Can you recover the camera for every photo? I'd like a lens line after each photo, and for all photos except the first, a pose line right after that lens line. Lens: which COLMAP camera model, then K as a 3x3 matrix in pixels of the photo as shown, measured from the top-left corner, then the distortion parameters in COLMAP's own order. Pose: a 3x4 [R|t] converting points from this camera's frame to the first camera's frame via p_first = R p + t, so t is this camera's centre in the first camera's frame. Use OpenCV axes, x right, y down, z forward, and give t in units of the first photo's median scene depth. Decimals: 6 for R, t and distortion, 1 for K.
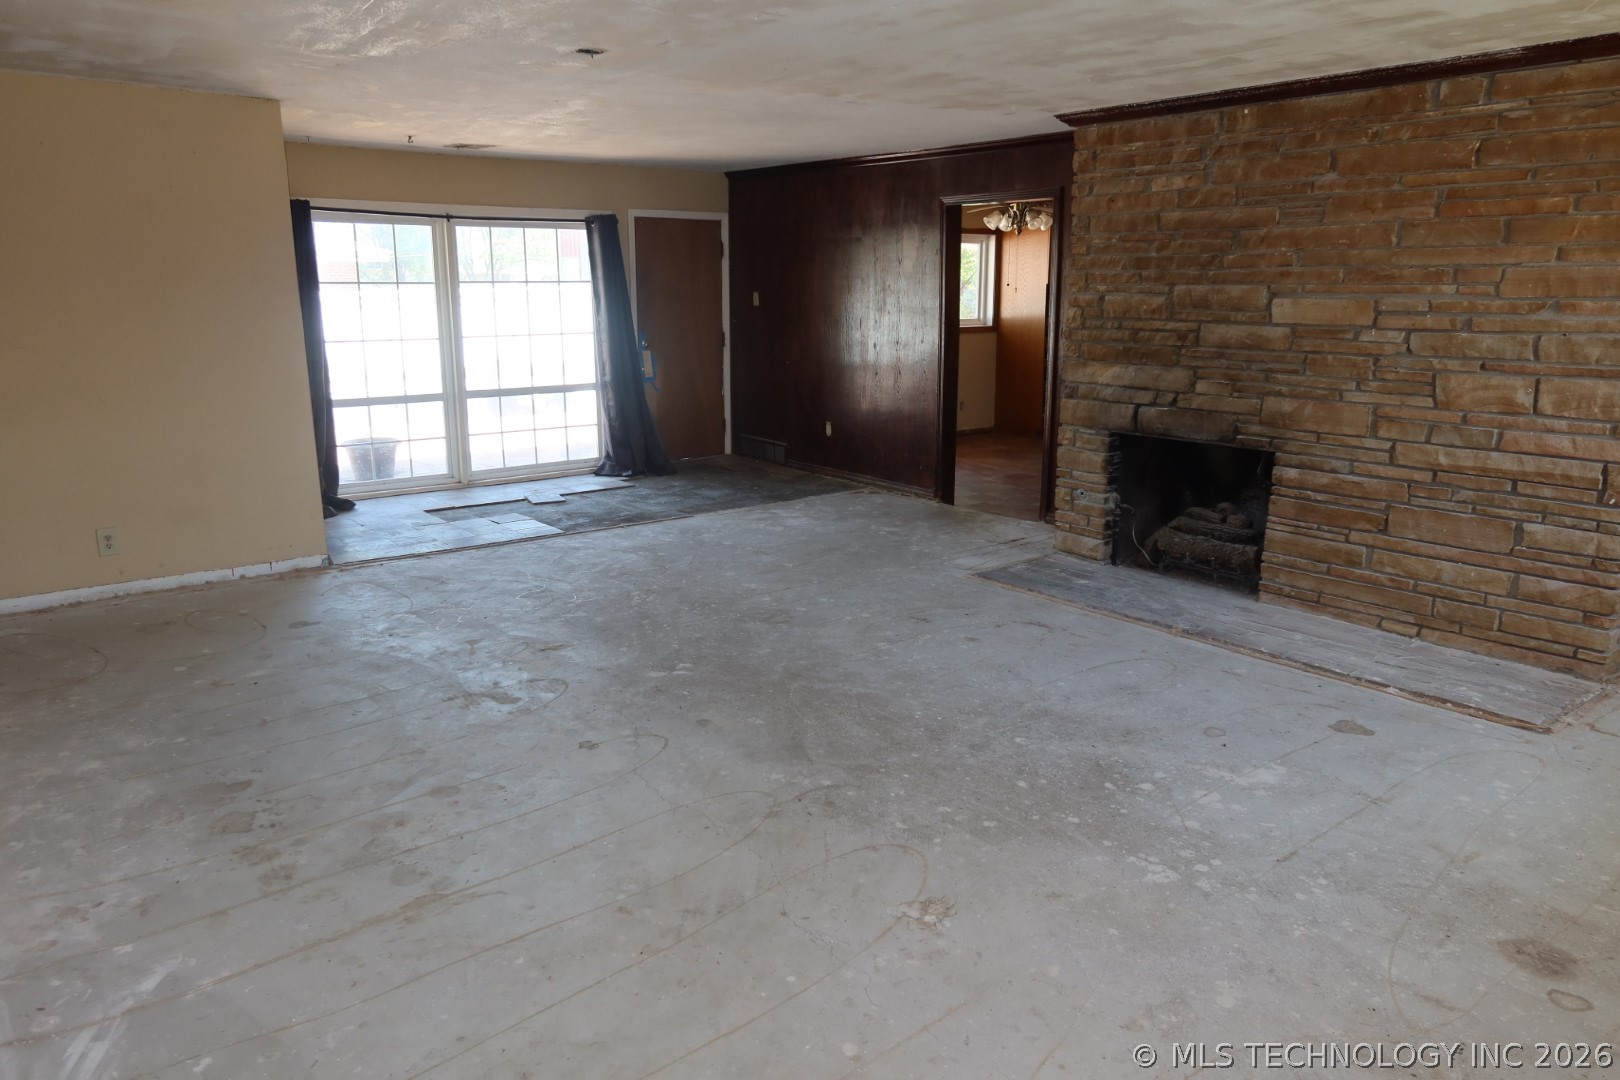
lens RADIAL K [[1115.6, 0, 807.9], [0, 1115.6, 528.9], [0, 0, 1]] dist [-0.021702, 0.001110]
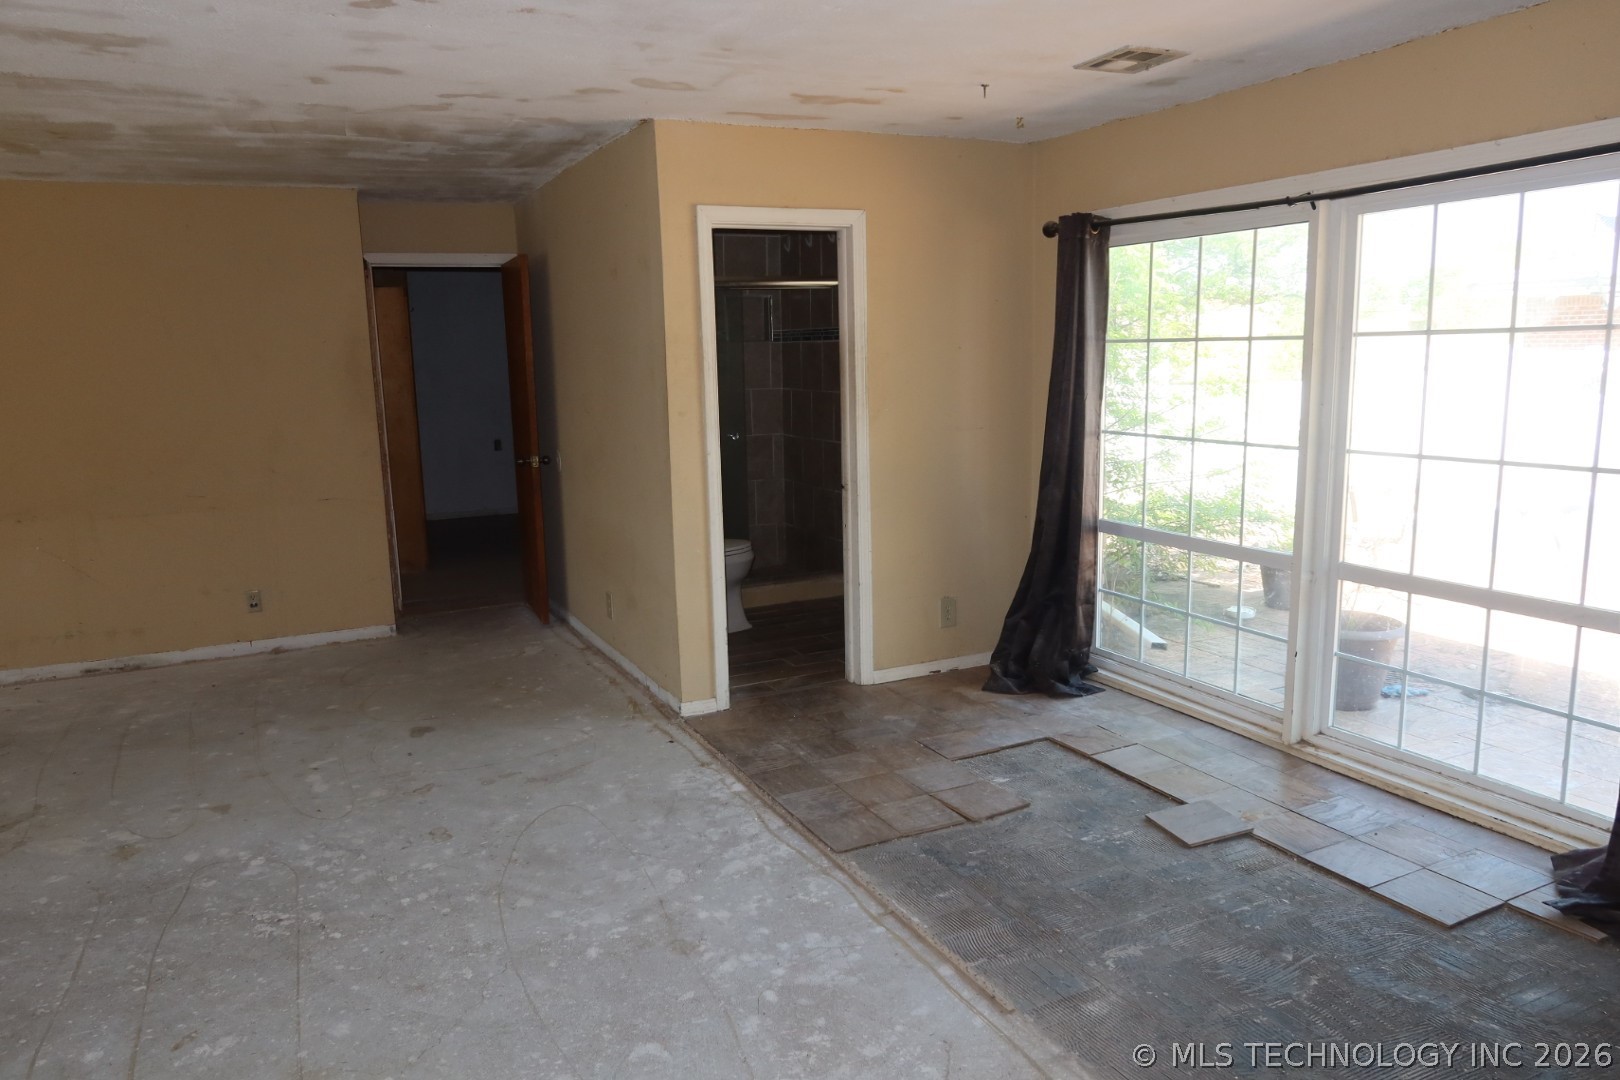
lens RADIAL K [[1115.6, 0, 806.0], [0, 1115.6, 546.2], [0, 0, 1]] dist [-0.021702, 0.001110]
pose [[-0.223233, 0.171444, -0.959570, 0.325757], [-0.189695, 0.957950, 0.215285, -0.320462], [0.956129, 0.230085, -0.181324, 1.466411]]
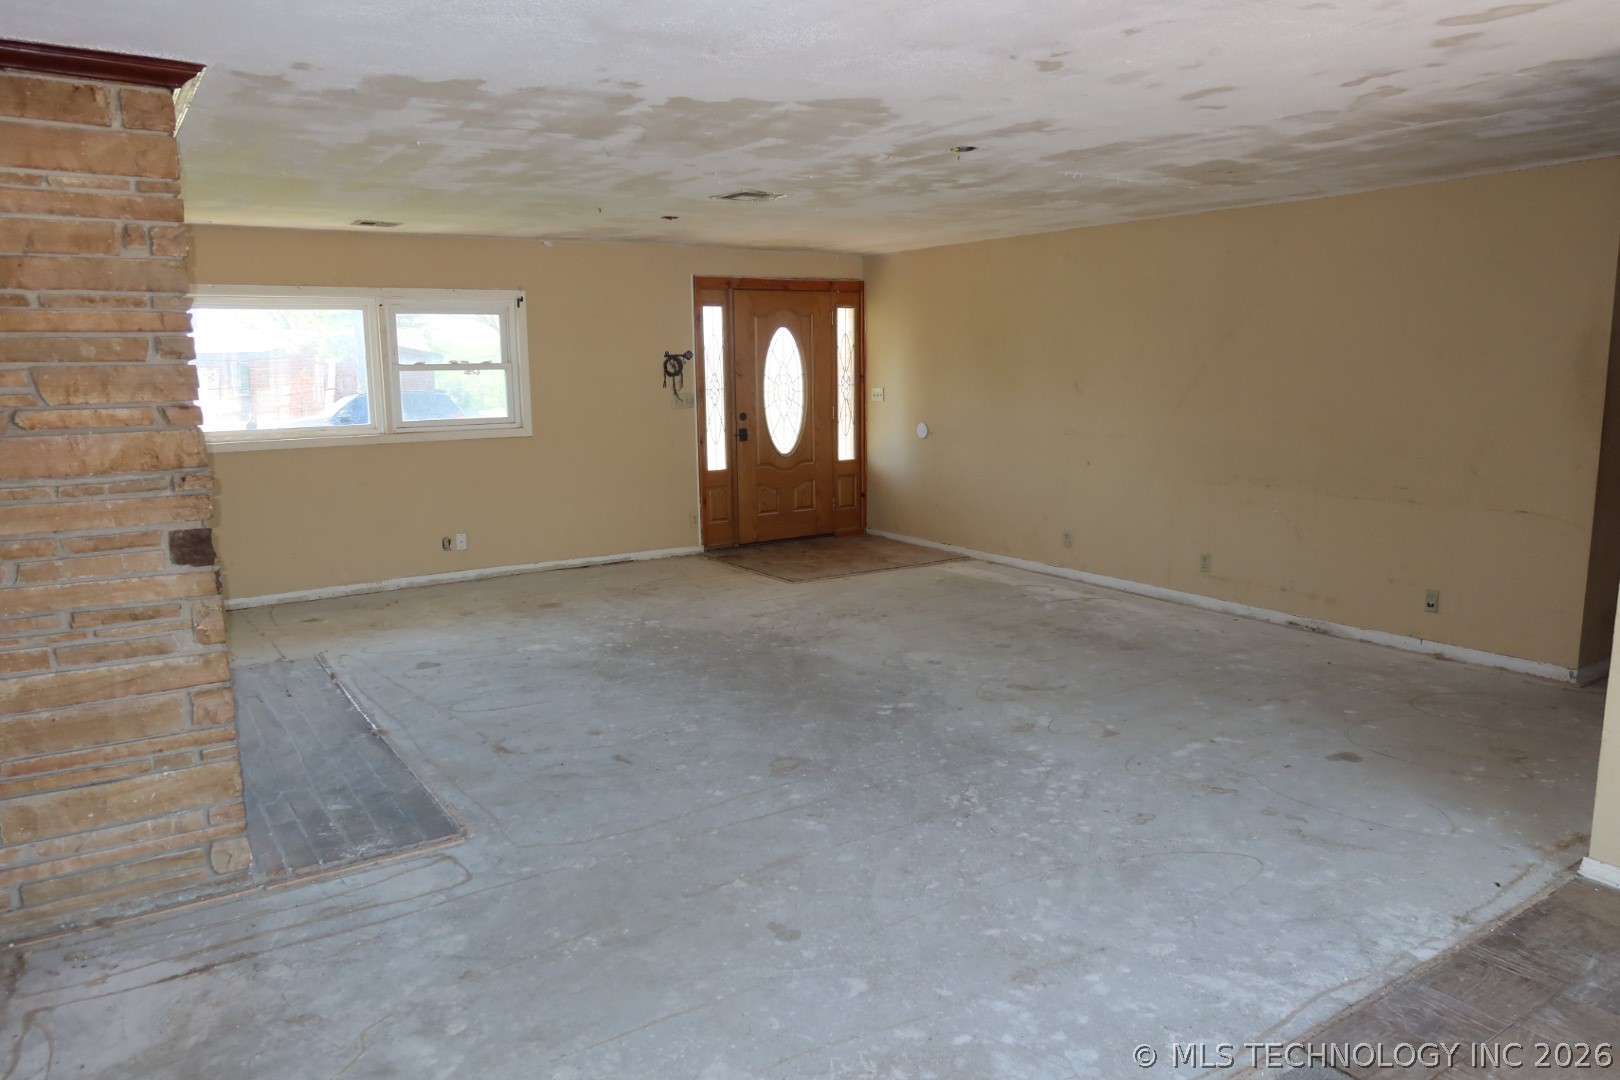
lens RADIAL K [[1115.6, 0, 806.7], [0, 1115.6, 537.8], [0, 0, 1]] dist [-0.021702, 0.001110]
pose [[-0.995730, -0.000507, 0.092308, -0.125212], [0.033772, 0.928655, 0.369405, -0.409404], [-0.085909, 0.370945, -0.924673, 1.806679]]
